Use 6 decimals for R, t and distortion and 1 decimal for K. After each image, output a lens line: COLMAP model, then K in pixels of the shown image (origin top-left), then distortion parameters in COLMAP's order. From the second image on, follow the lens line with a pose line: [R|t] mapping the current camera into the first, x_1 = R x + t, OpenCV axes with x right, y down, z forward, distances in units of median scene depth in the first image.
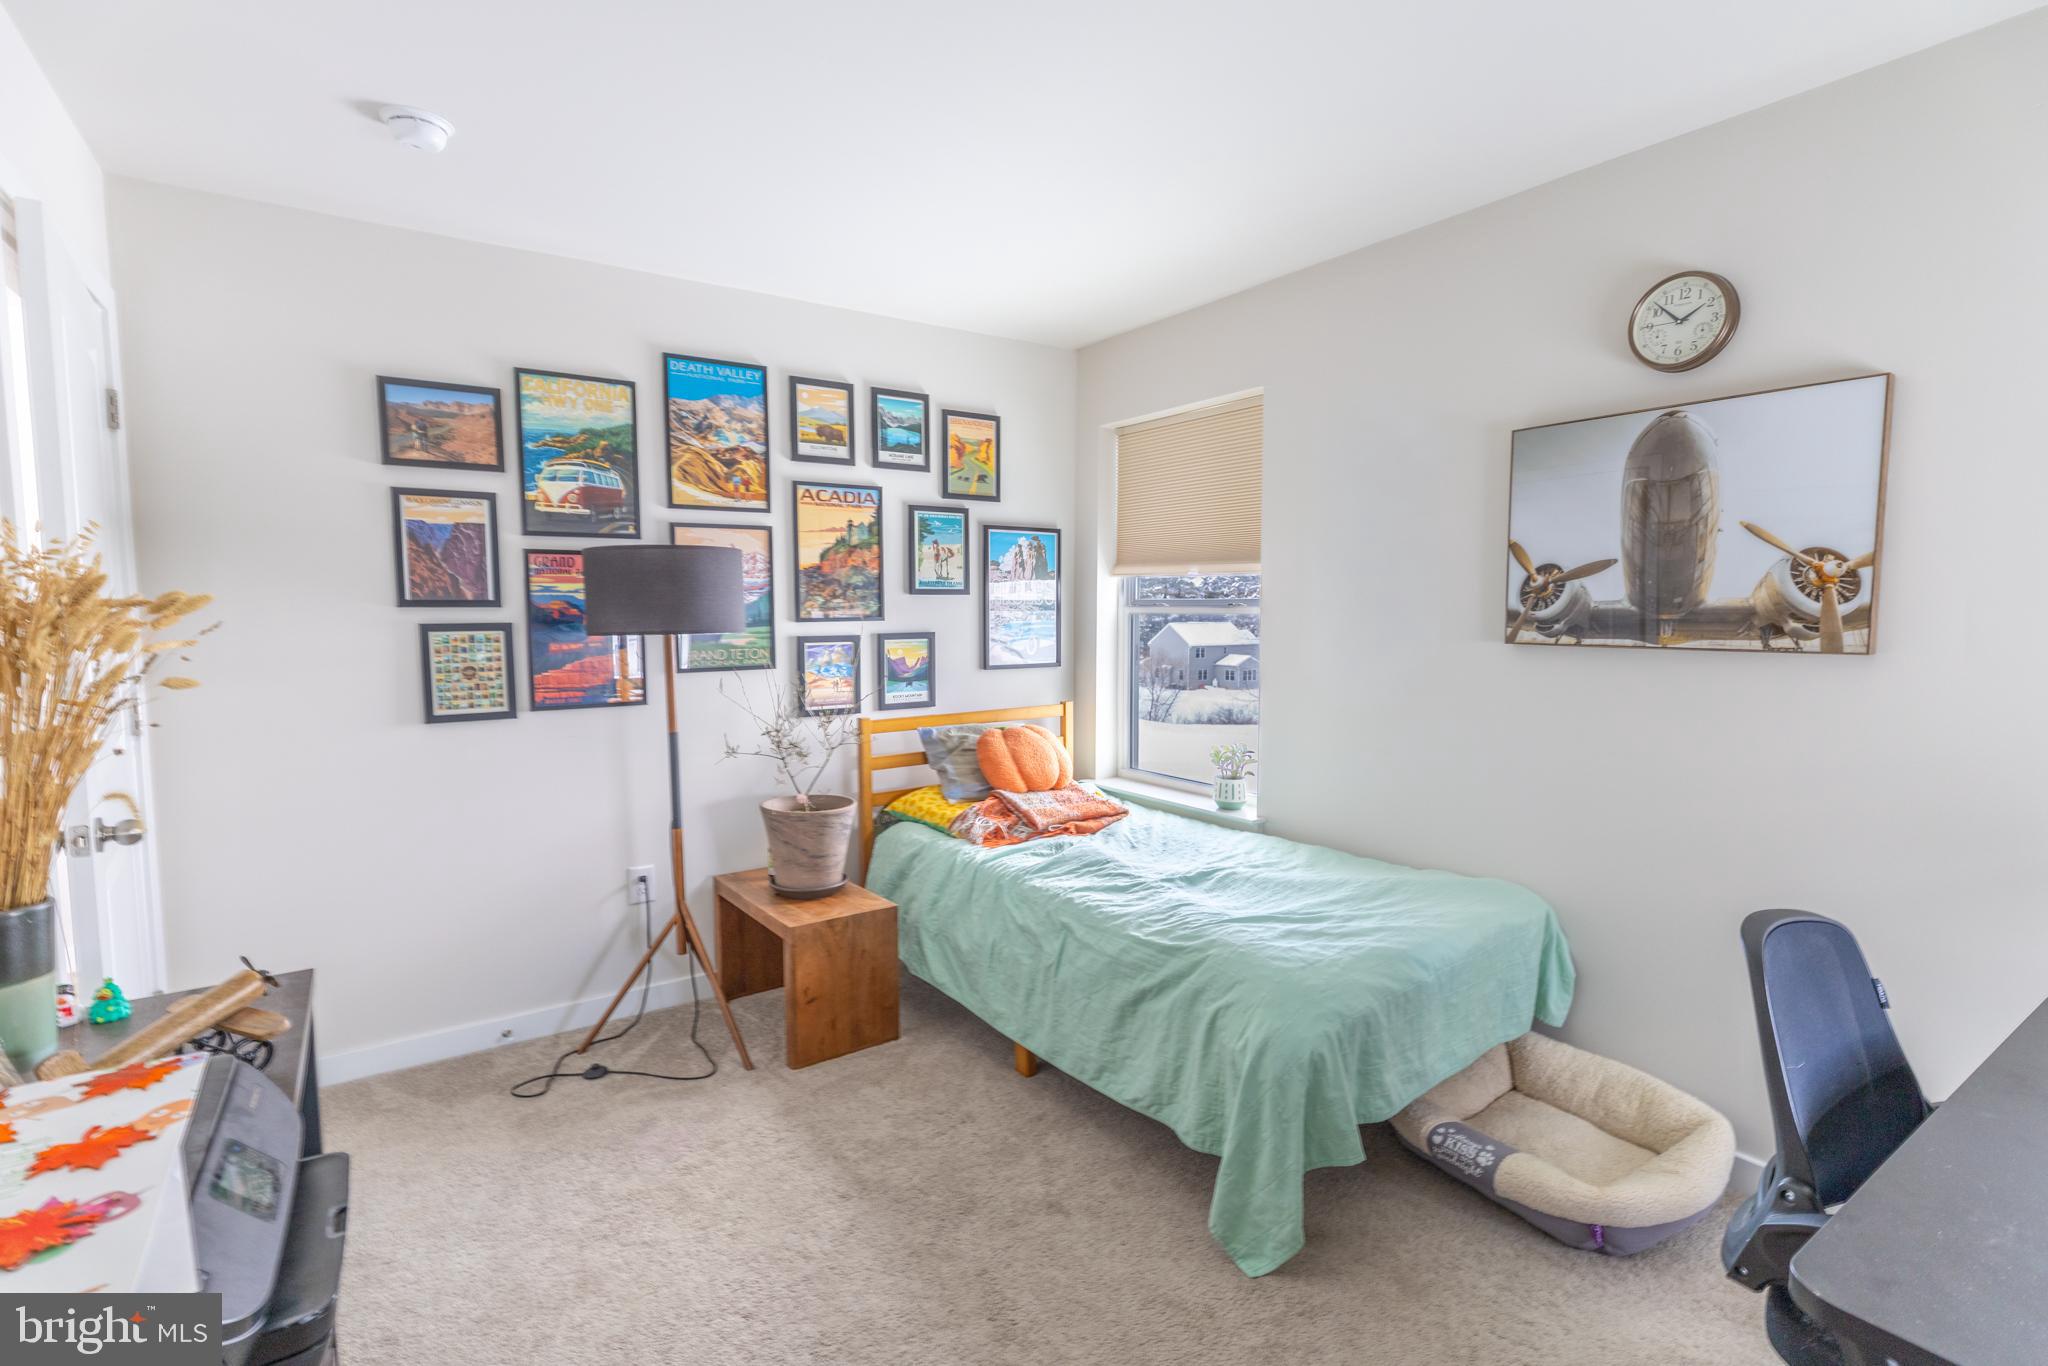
lens RADIAL K [[968.3, 0, 1015.8], [0, 968.3, 682.2], [0, 0, 1]] dist [0.001444, -0.000130]
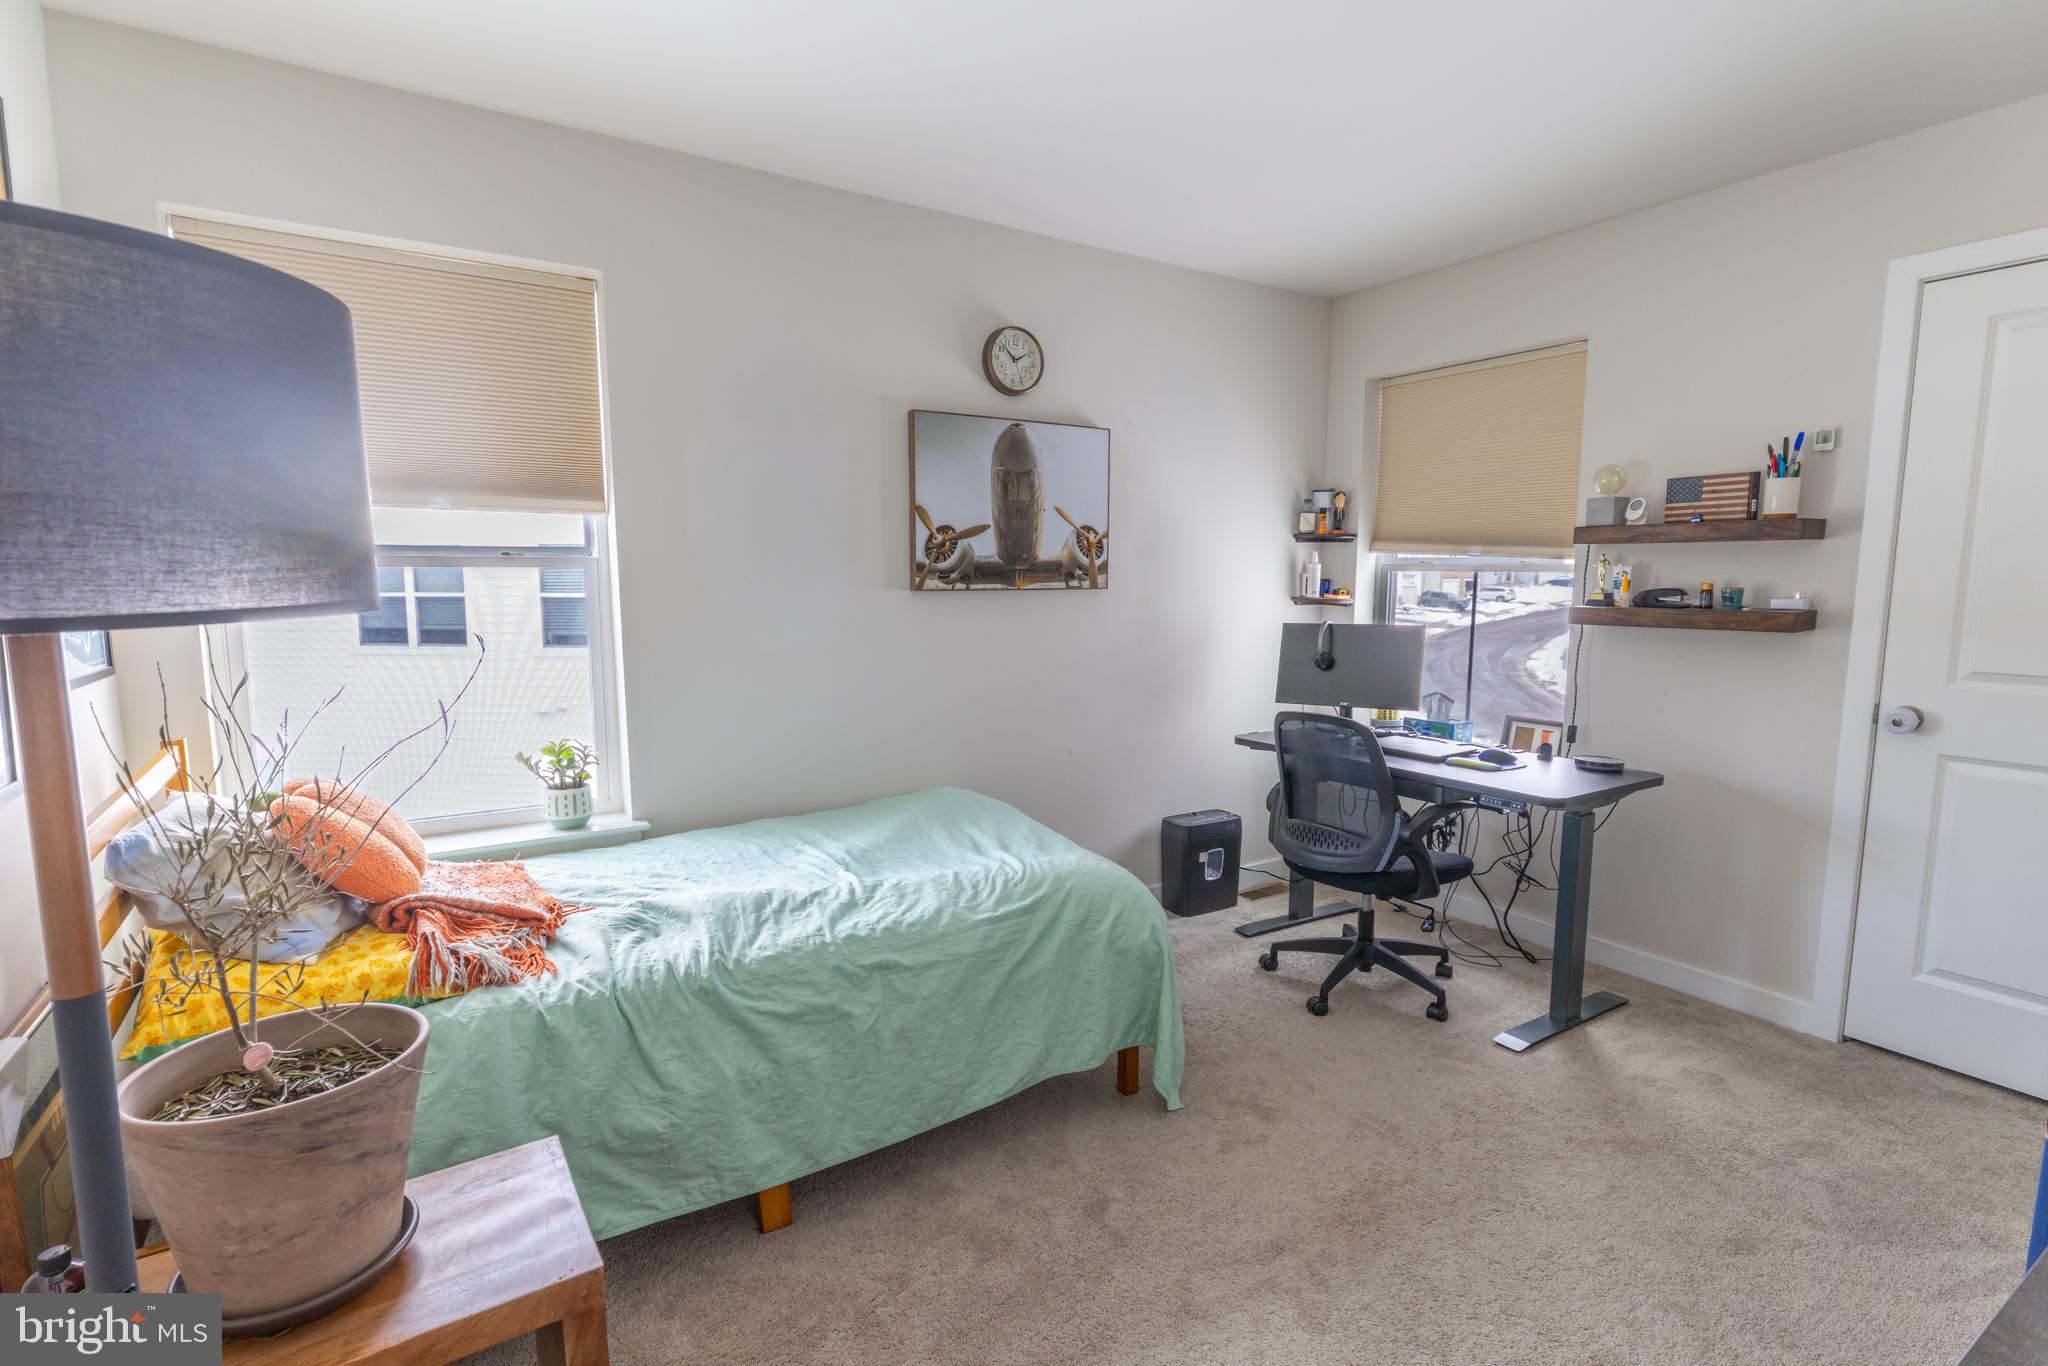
lens RADIAL K [[968.3, 0, 1012.9], [0, 968.3, 691.5], [0, 0, 1]] dist [0.001444, -0.000130]
pose [[0.031590, -0.115340, 0.992824, -0.764937], [0.079604, 0.990454, 0.112532, -0.046691], [-0.996326, 0.075477, 0.040470, 0.944942]]
